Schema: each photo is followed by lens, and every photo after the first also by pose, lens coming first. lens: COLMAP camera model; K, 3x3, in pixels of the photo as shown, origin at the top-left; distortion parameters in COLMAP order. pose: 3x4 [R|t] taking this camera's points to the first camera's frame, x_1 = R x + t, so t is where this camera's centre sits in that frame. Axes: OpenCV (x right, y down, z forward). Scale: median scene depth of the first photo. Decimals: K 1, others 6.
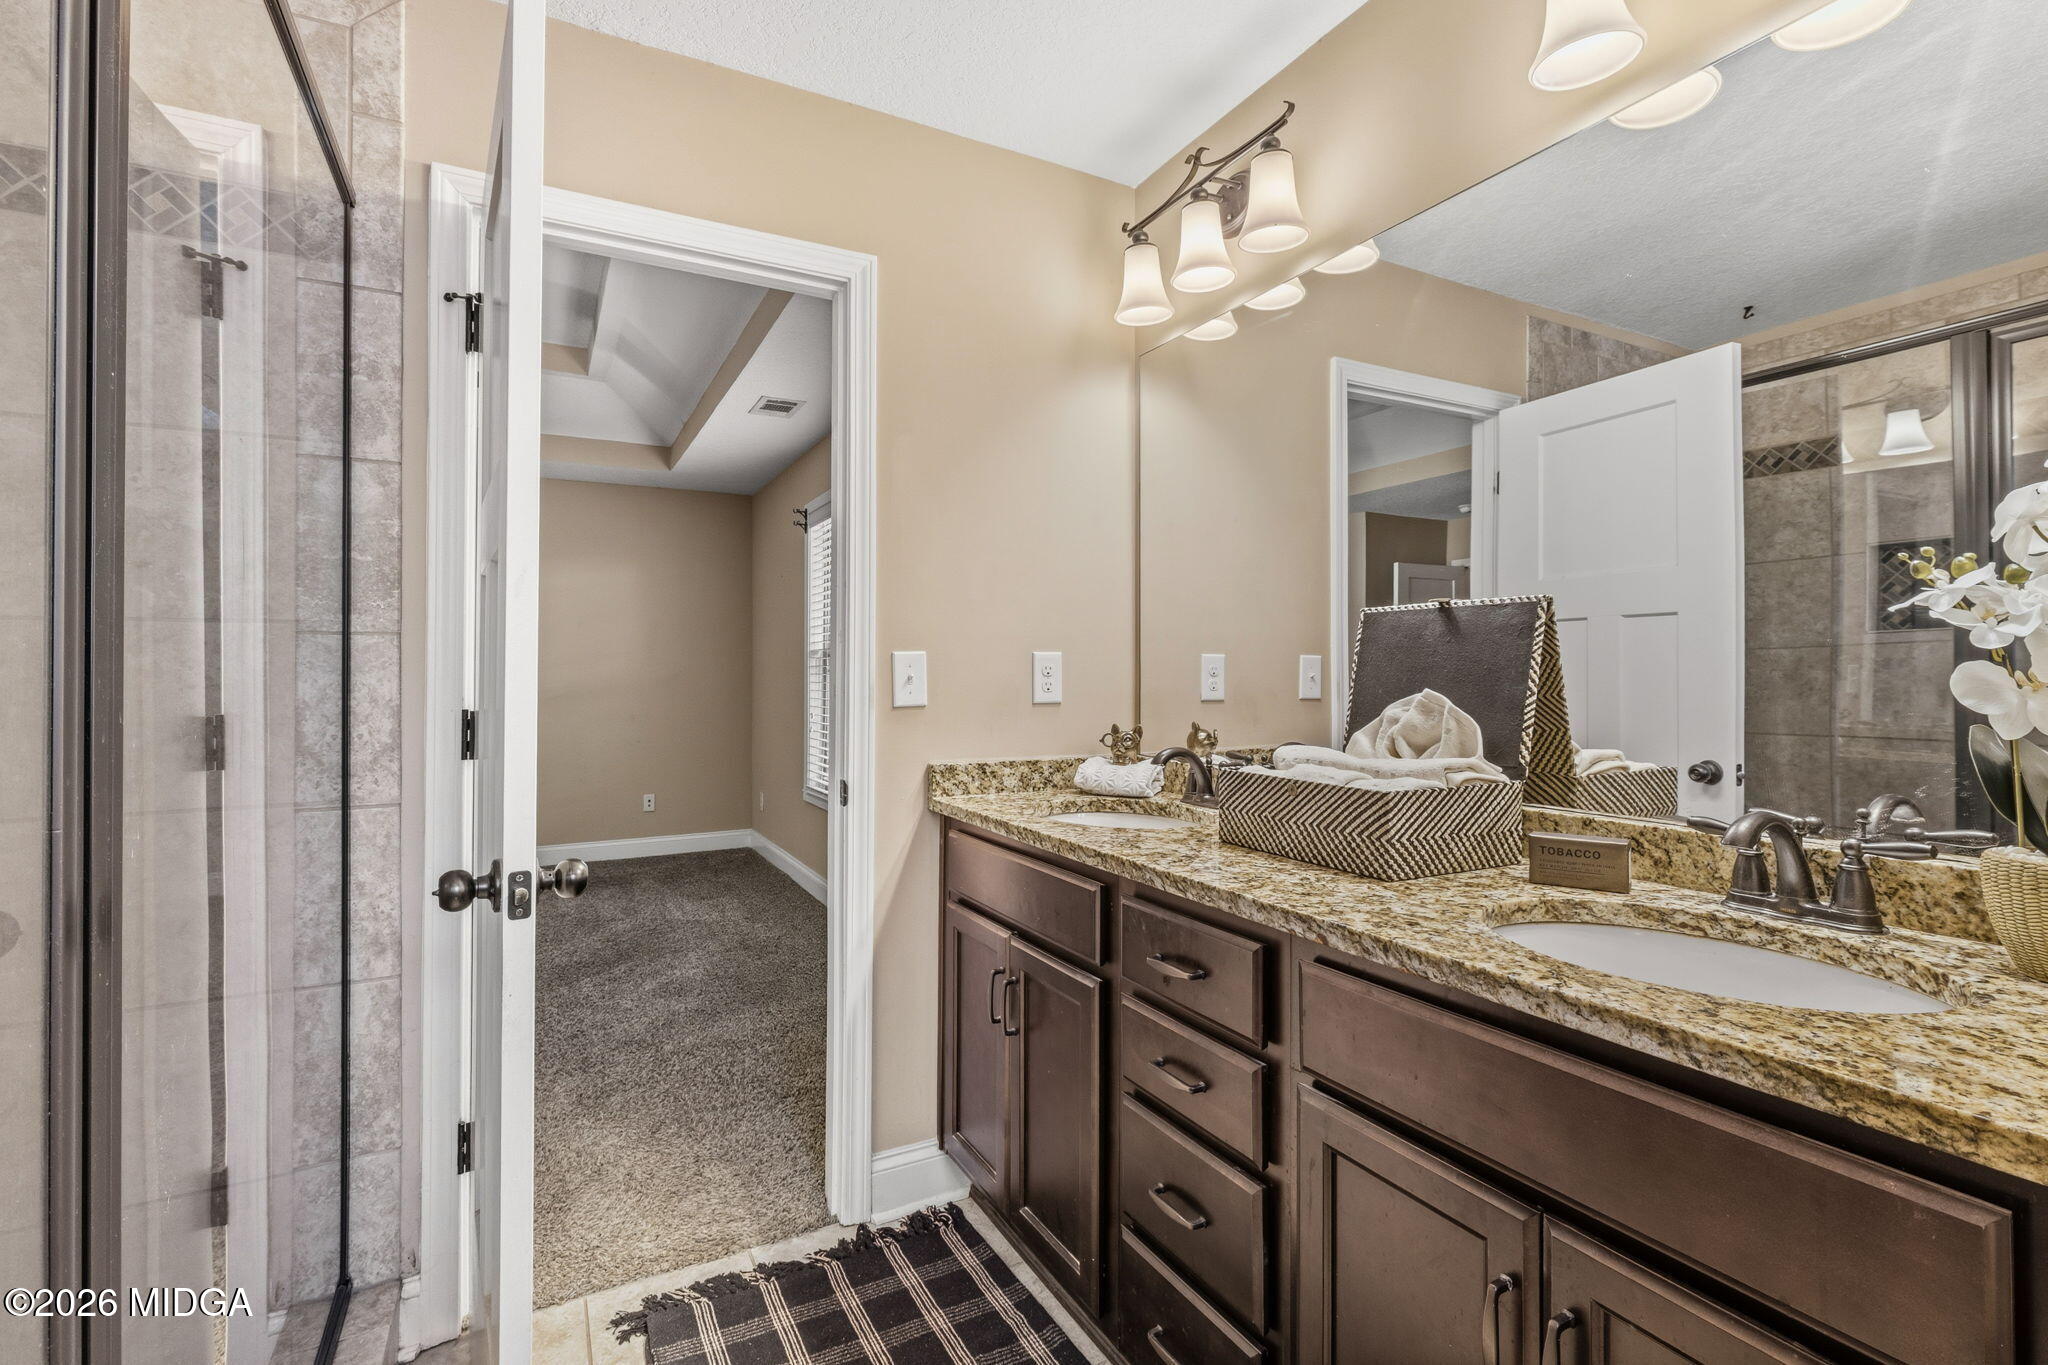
lens RADIAL K [[938.7, 0, 1023.1], [0, 938.7, 672.8], [0, 0, 1]] dist [-0.002618, -0.001307]
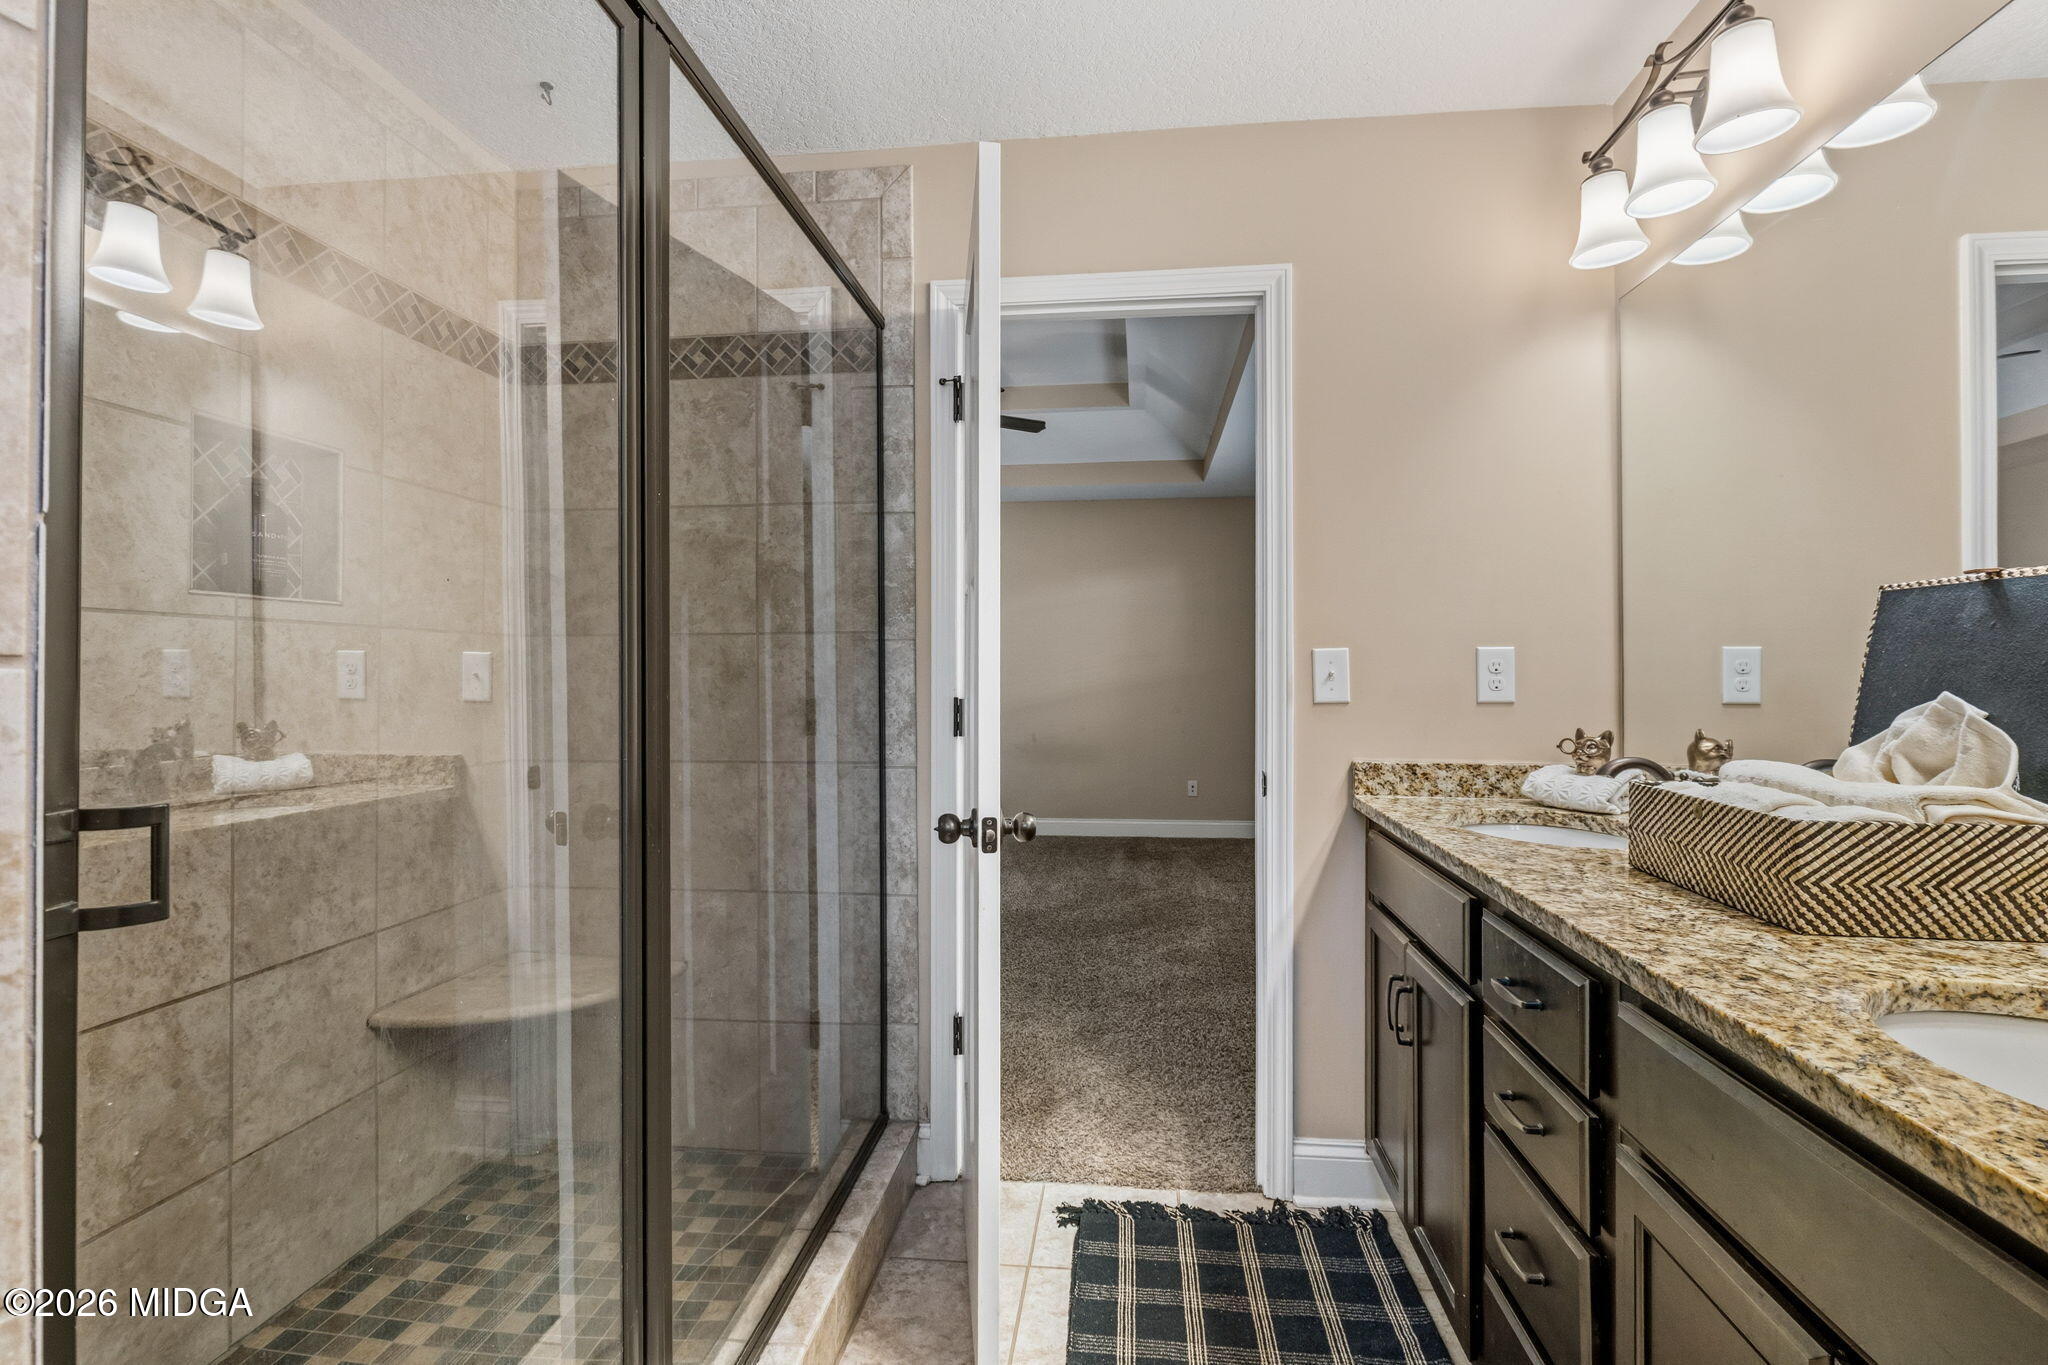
lens RADIAL K [[936.7, 0, 1023.3], [0, 936.7, 675.1], [0, 0, 1]] dist [-0.002634, -0.000716]
pose [[0.824845, 0.004216, -0.565343, 0.213254], [-0.000171, 0.999974, 0.007207, -0.001191], [0.565359, -0.005849, 0.824824, -0.014709]]
